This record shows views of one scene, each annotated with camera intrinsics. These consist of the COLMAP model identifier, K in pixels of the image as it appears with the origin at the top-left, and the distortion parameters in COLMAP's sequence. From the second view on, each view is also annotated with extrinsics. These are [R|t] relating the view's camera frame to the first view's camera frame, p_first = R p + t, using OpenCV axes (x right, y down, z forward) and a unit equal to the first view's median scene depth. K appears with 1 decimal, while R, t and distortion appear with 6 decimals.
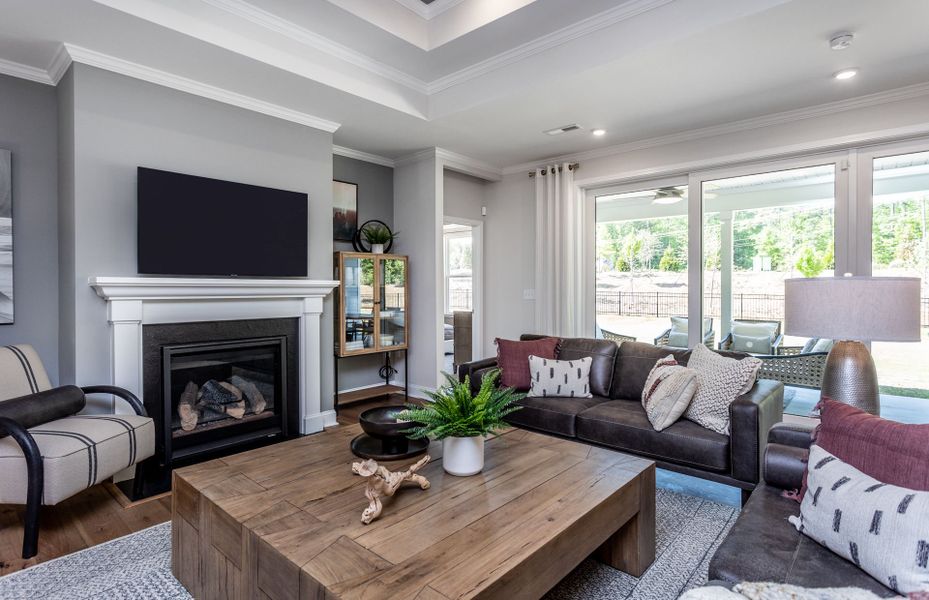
lens RADIAL K [[485.6, 0, 463.7], [0, 485.6, 299.9], [0, 0, 1]] dist [-0.013961, 0.003608]
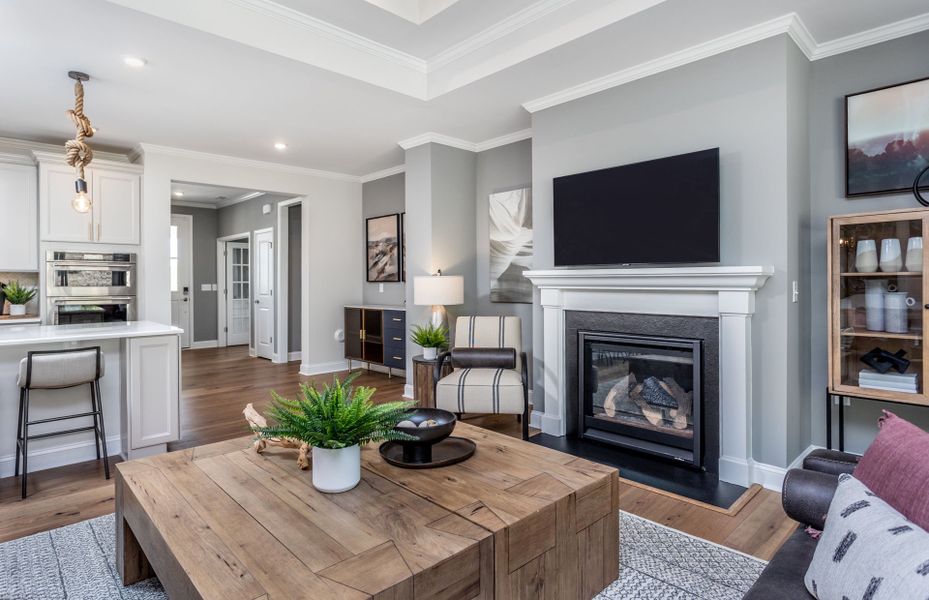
lens RADIAL K [[495.1, 0, 448.5], [0, 495.1, 283.5], [0, 0, 1]] dist [-0.007657, 0.000026]
pose [[-0.102809, 0.006289, -0.994681, 0.490779], [-0.021435, 0.999734, 0.008536, -0.014964], [0.994470, 0.022199, -0.102646, 0.726610]]
